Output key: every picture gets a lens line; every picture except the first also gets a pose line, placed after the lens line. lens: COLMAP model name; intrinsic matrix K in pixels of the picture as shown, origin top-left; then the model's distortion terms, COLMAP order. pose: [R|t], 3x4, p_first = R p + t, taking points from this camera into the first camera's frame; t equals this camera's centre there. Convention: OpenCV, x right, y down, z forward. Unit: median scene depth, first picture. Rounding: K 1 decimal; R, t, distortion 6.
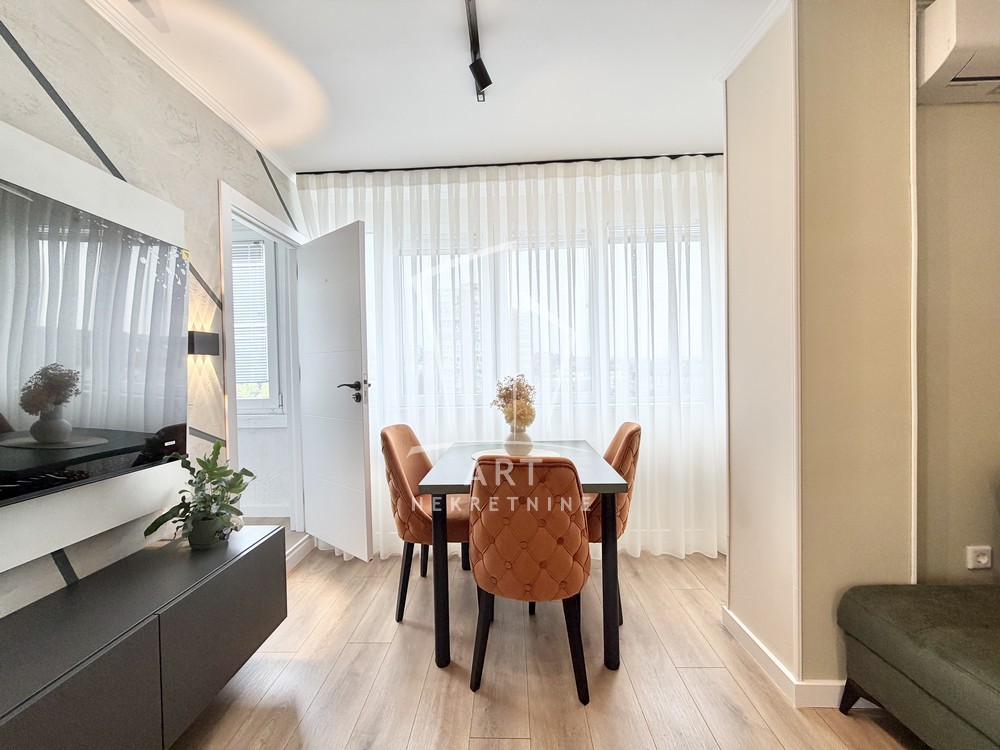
lens RADIAL K [[391.0, 0, 489.4], [0, 391.0, 374.9], [0, 0, 1]] dist [0.001667, 0.000055]
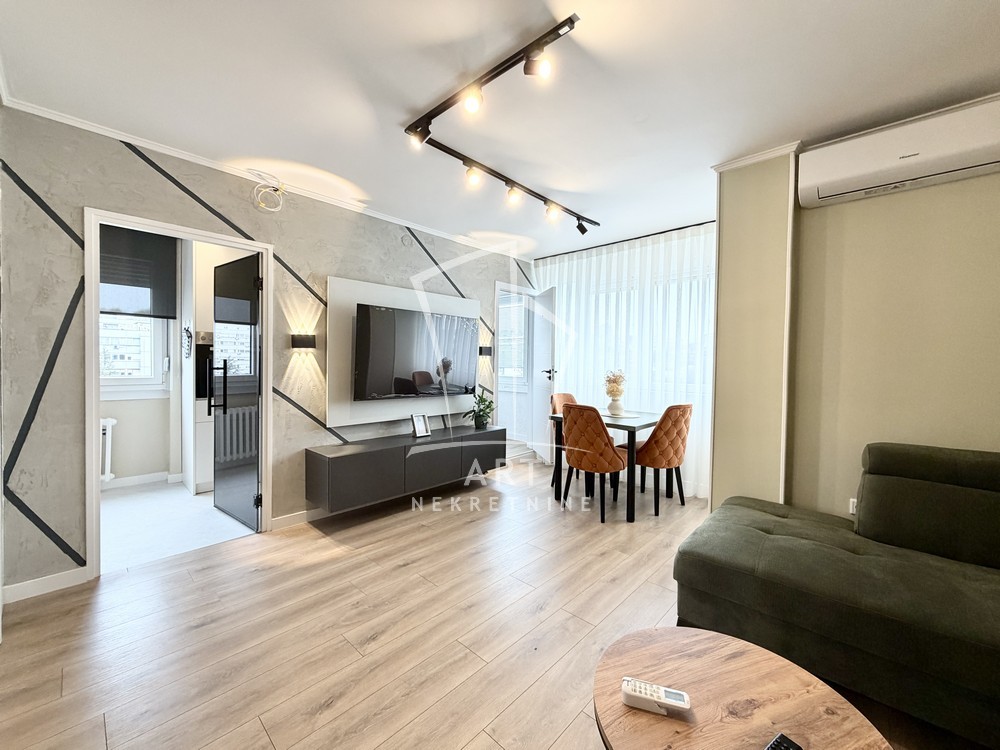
lens RADIAL K [[400.7, 0, 498.2], [0, 400.7, 376.9], [0, 0, 1]] dist [0.000017, -0.000046]
pose [[0.750041, 0.057100, -0.658921, 1.150404], [-0.039420, 0.998355, 0.041643, -0.029244], [0.660215, -0.005260, 0.751058, -0.968686]]
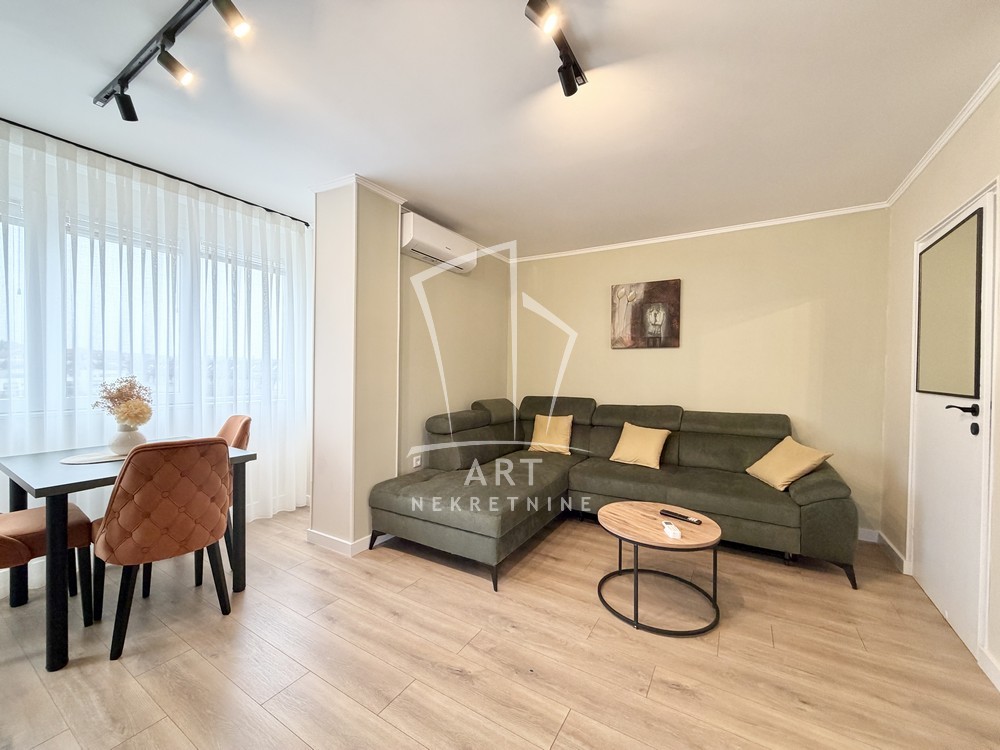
lens RADIAL K [[403.5, 0, 493.0], [0, 403.5, 376.3], [0, 0, 1]] dist [-0.001133, -0.000164]
pose [[0.495686, 0.016258, 0.868349, -0.511493], [-0.011240, 0.999861, -0.012304, 0.005782], [-0.868429, -0.003661, 0.495800, -0.485028]]
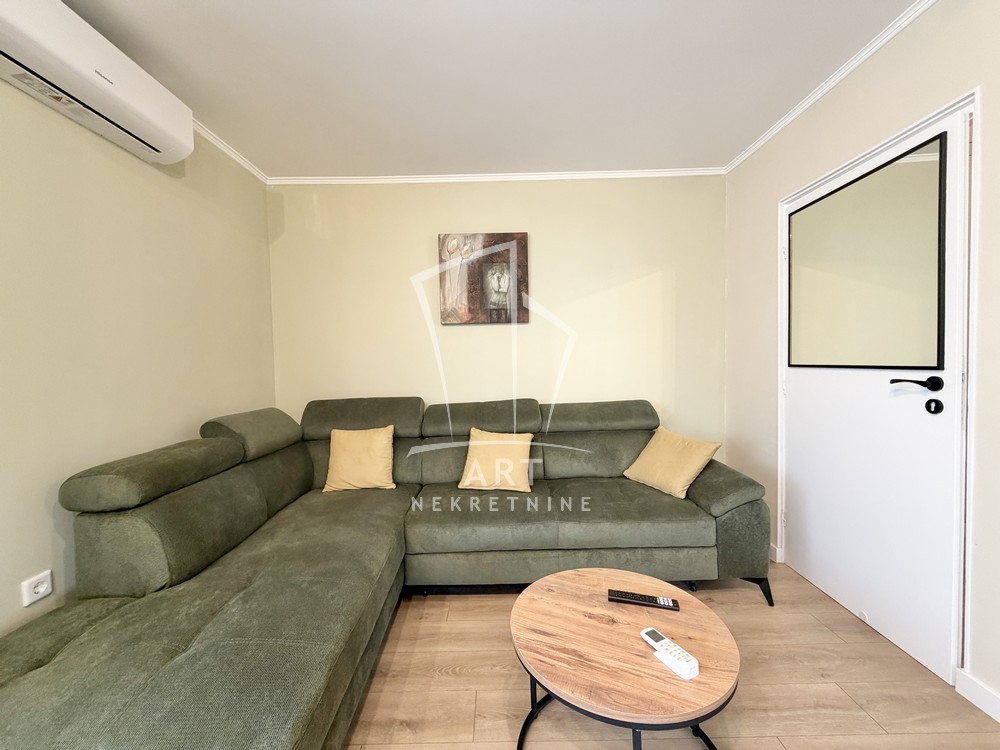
lens RADIAL K [[400.7, 0, 498.2], [0, 400.7, 376.9], [0, 0, 1]] dist [0.000017, -0.000046]
pose [[-0.034100, -0.014842, 0.999308, 0.288396], [0.036476, 0.999205, 0.016085, 0.004329], [-0.998753, 0.036999, -0.033531, -0.043779]]
